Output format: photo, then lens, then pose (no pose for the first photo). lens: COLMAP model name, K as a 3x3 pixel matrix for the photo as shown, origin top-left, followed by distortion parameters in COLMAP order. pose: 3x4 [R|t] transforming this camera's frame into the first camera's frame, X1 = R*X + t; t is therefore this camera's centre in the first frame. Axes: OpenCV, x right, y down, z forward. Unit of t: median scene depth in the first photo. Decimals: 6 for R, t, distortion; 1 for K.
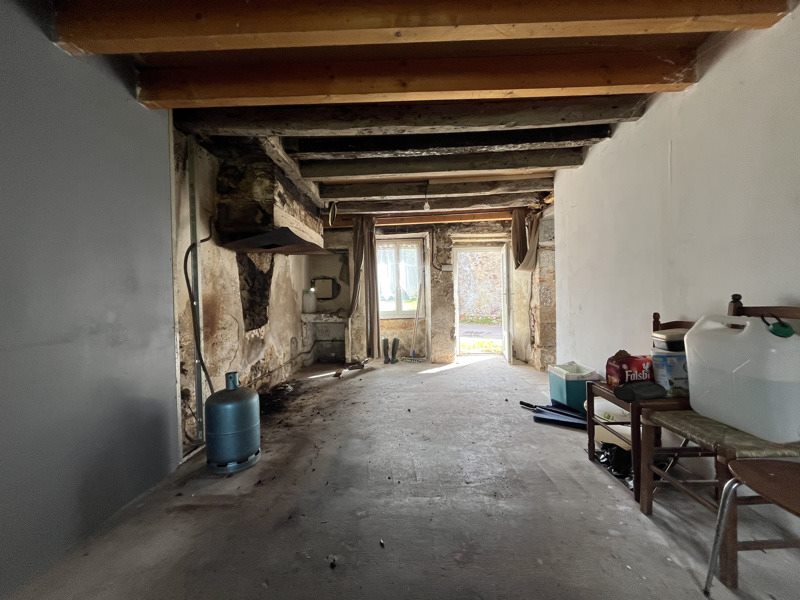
lens RADIAL K [[323.9, 0, 397.6], [0, 323.9, 301.5], [0, 0, 1]] dist [-0.000599, -0.000013]
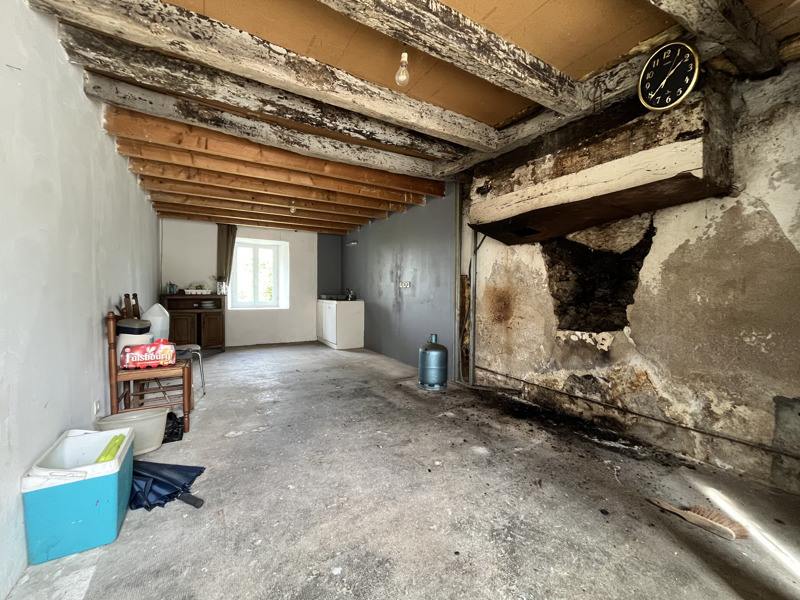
lens RADIAL K [[323.9, 0, 397.6], [0, 323.9, 301.5], [0, 0, 1]] dist [-0.000599, -0.000013]
pose [[-0.837372, 0.035738, -0.545464, 0.384761], [0.002539, 0.998104, 0.061497, -0.037185], [0.546628, 0.050111, -0.835875, 1.579564]]
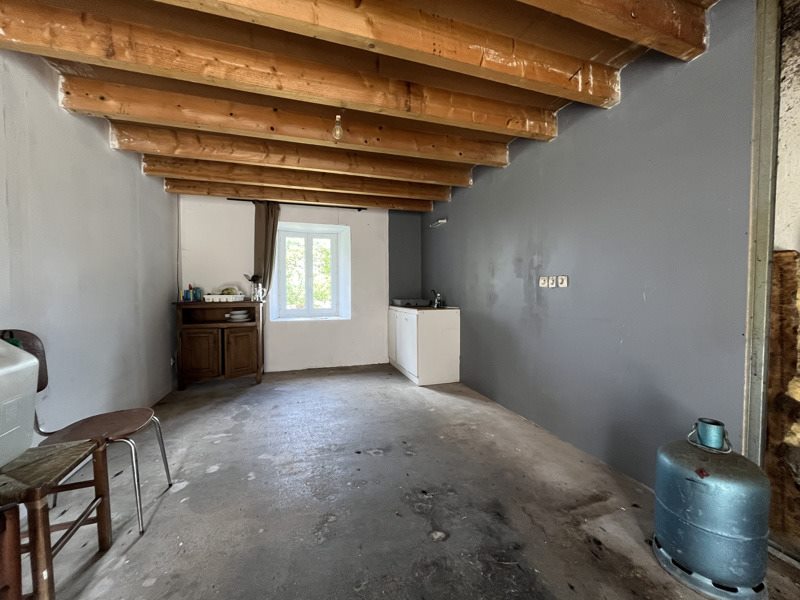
lens RADIAL K [[323.9, 0, 397.6], [0, 323.9, 301.5], [0, 0, 1]] dist [-0.000599, -0.000013]
pose [[-0.936659, 0.039614, -0.347995, 0.144394], [0.021409, 0.998201, 0.056005, -0.026363], [0.349588, 0.045007, -0.935822, 0.914012]]
